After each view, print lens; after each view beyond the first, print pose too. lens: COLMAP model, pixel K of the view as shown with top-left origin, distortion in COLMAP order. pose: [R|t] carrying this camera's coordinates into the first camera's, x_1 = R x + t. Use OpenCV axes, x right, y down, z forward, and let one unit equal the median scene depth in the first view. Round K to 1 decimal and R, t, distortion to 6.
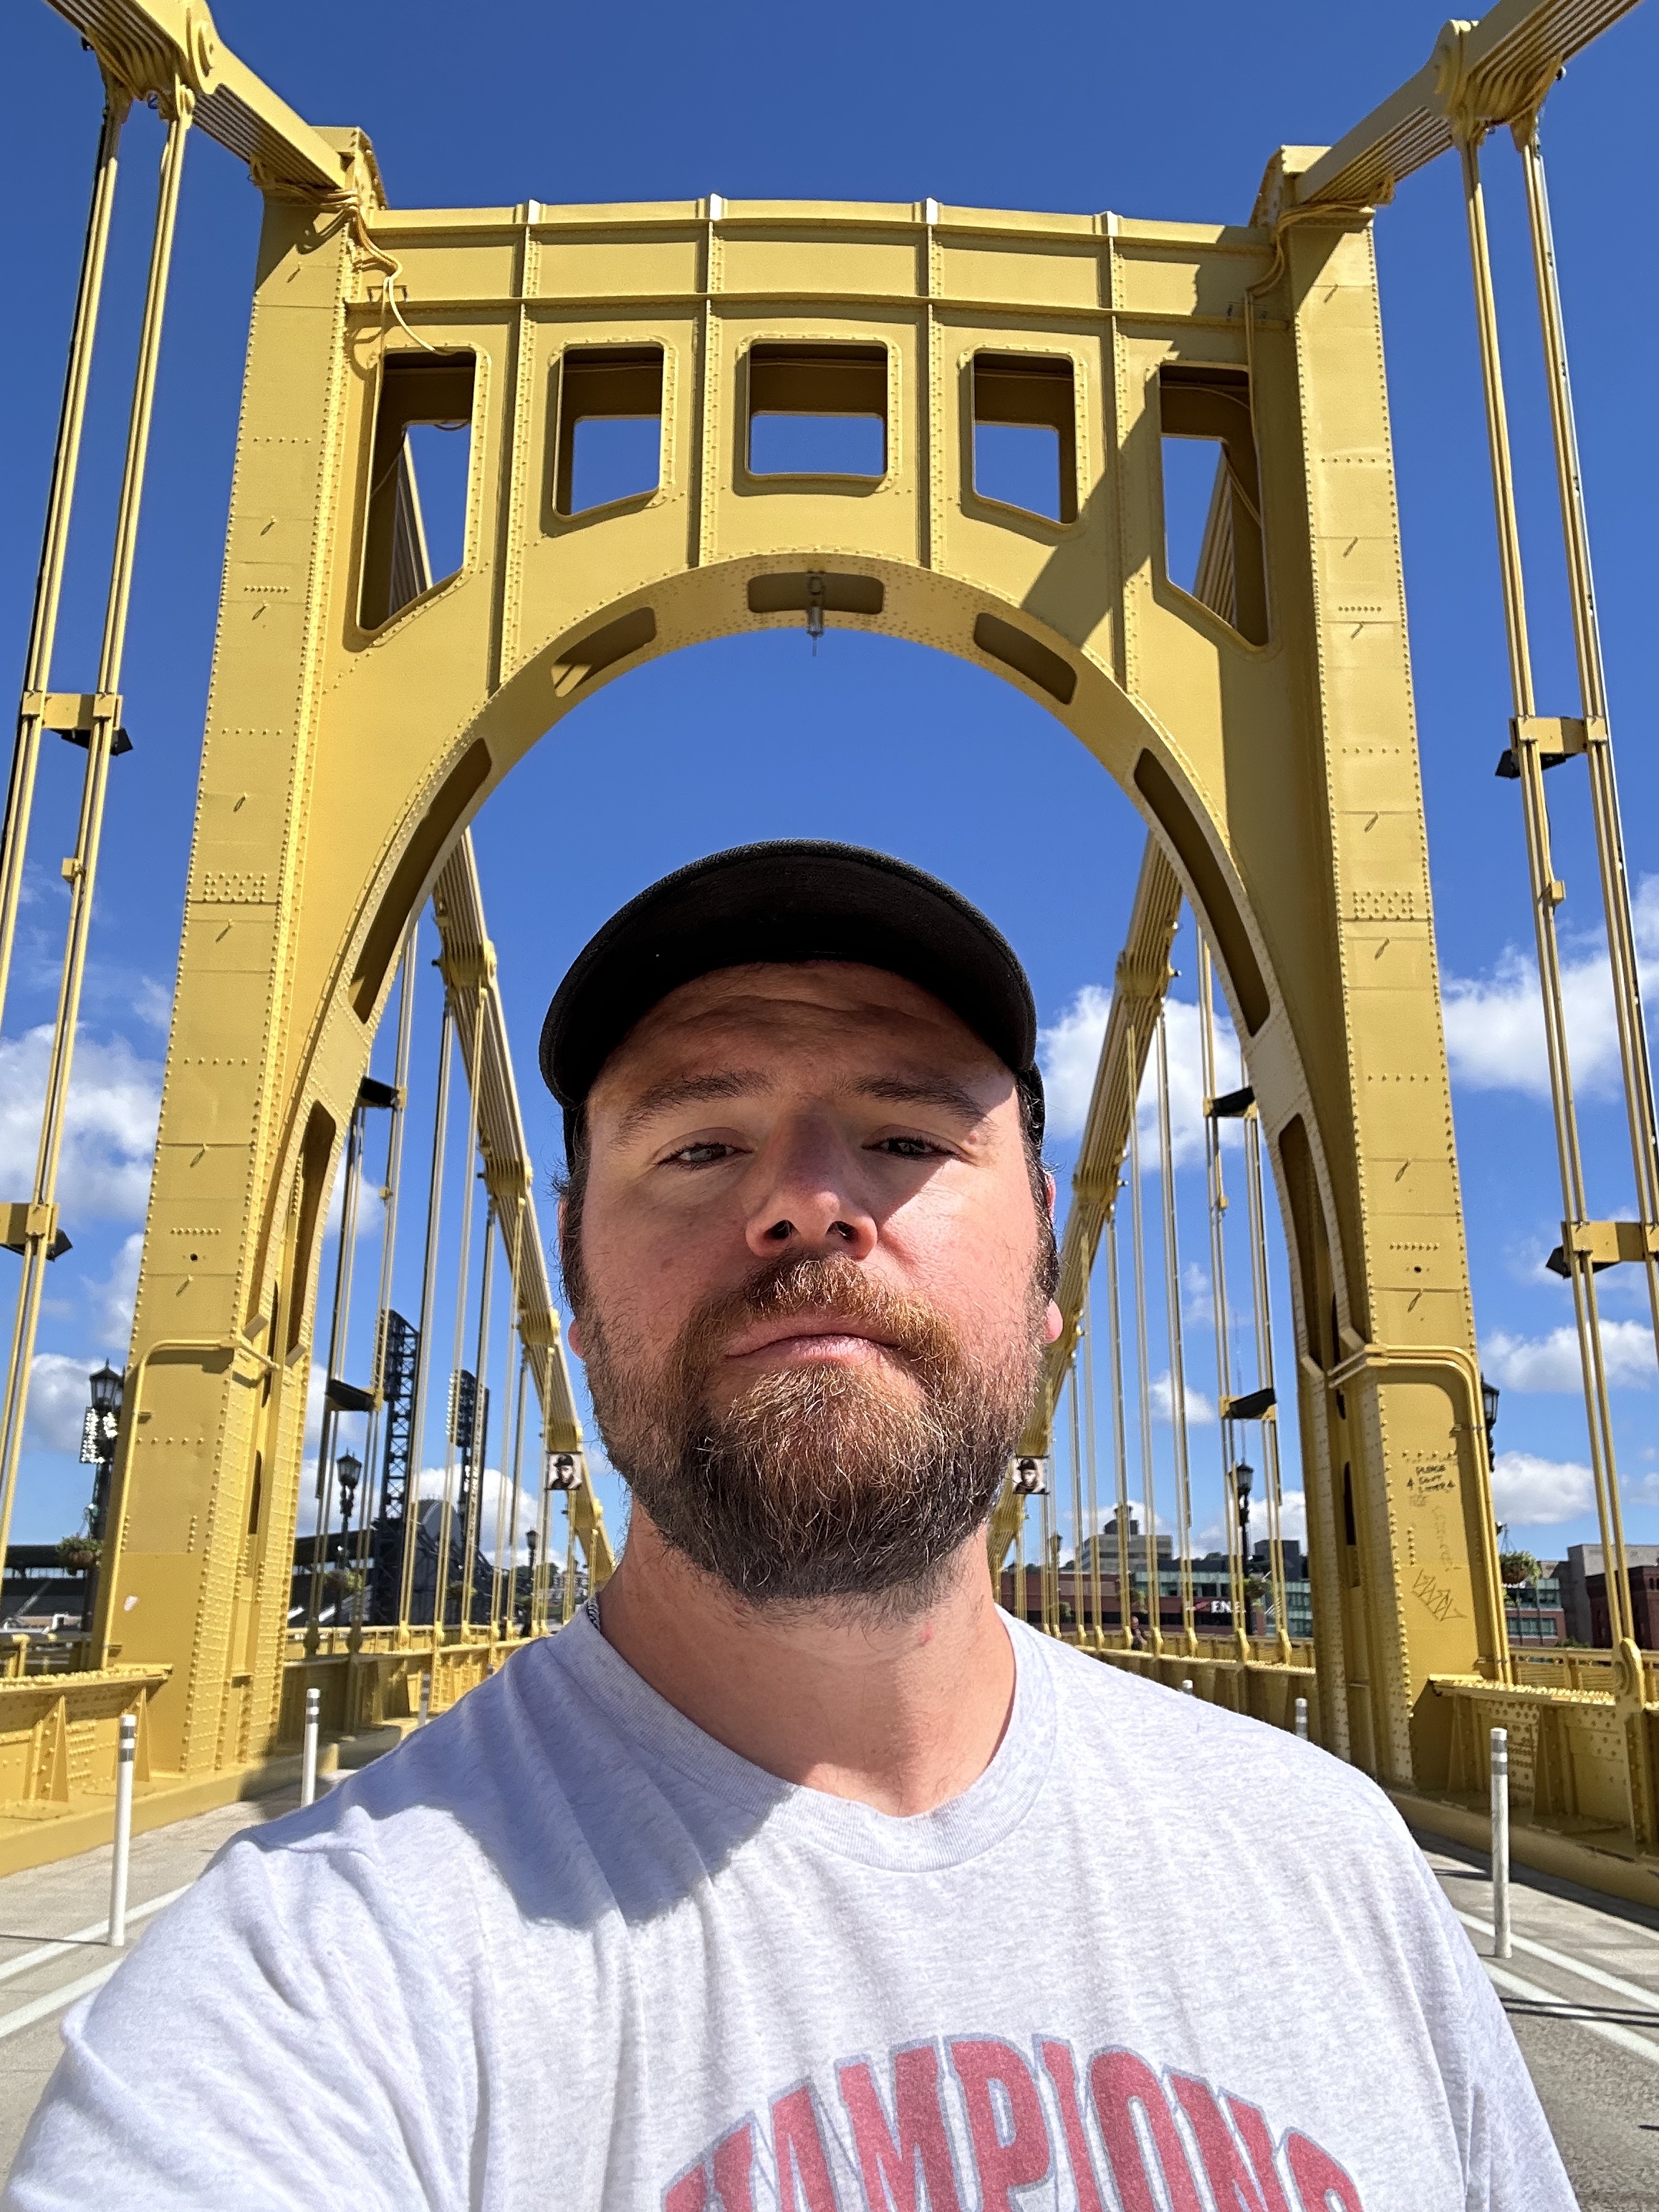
lens RADIAL K [[1930.0, 0, 829.5], [0, 1930.0, 1106.0], [0, 0, 1]] dist [0.135368, -0.002730]
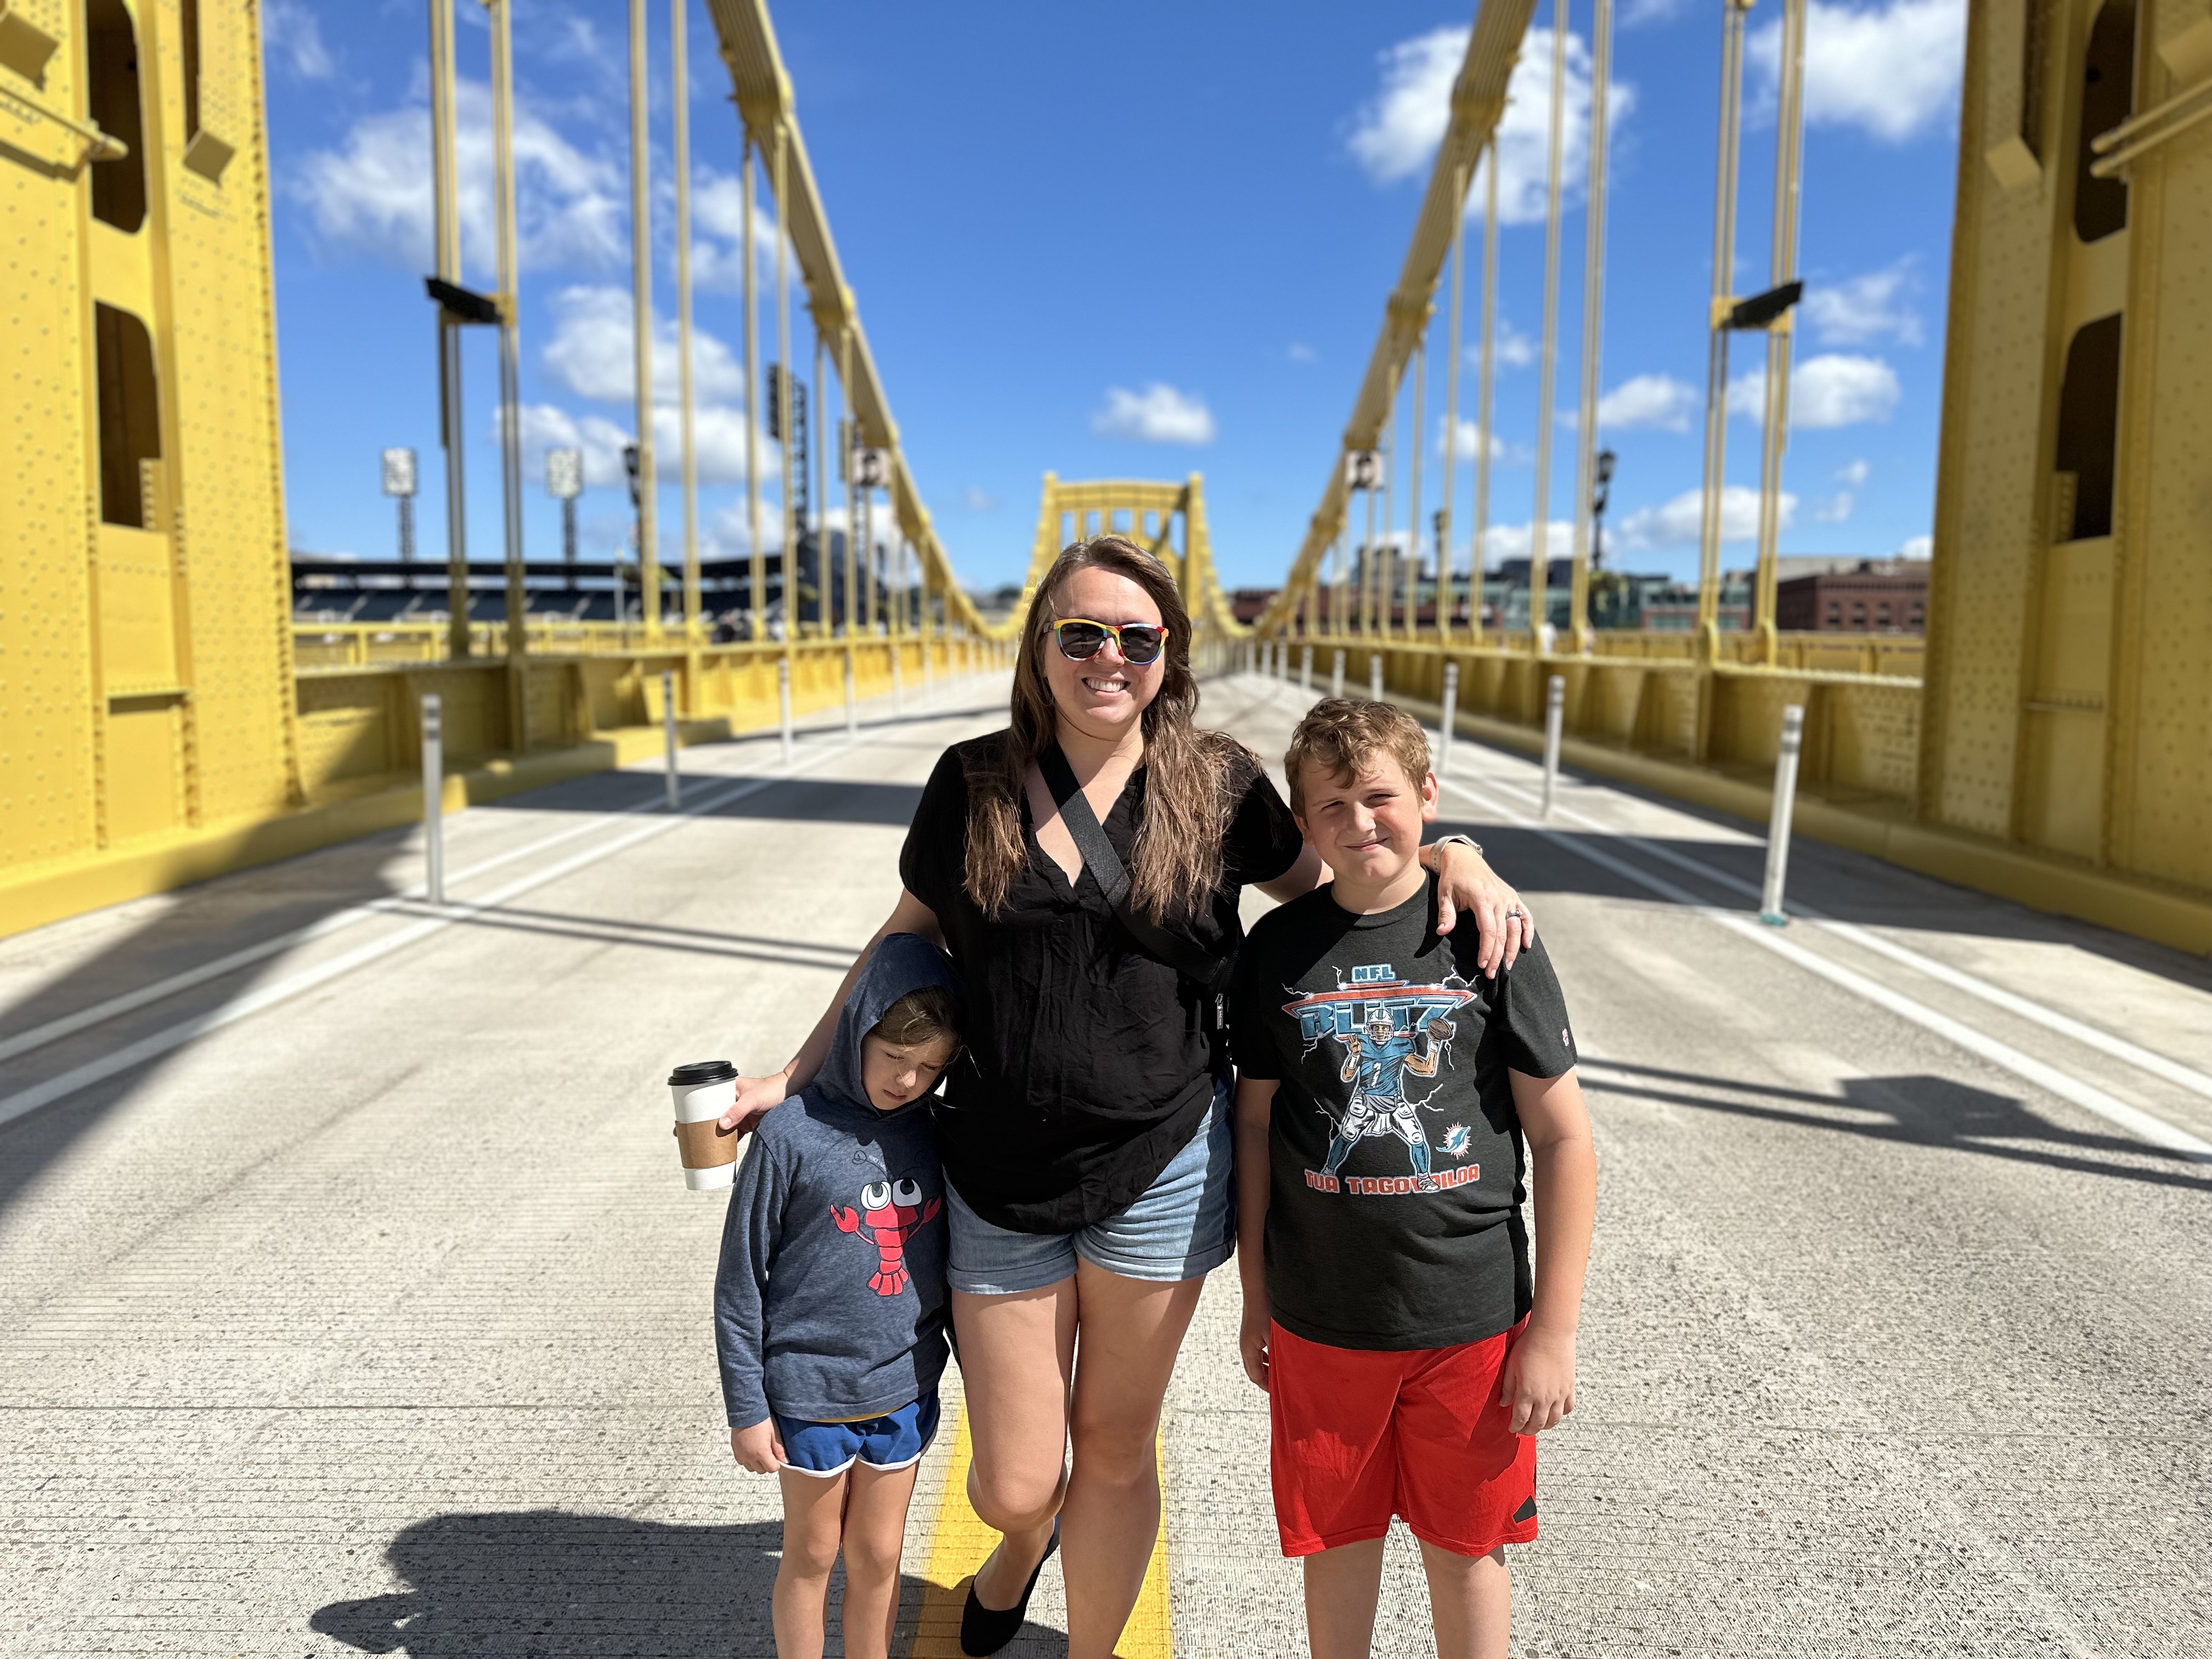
lens RADIAL K [[1564.5, 0, 1106.0], [0, 1564.5, 829.5], [0, 0, 1]] dist [0.000902, 0.000225]
pose [[0.999556, 0.001368, -0.029763, 0.000525], [0.010032, 0.925164, 0.379434, 0.098875], [0.028055, -0.379564, 0.924740, 0.365492]]
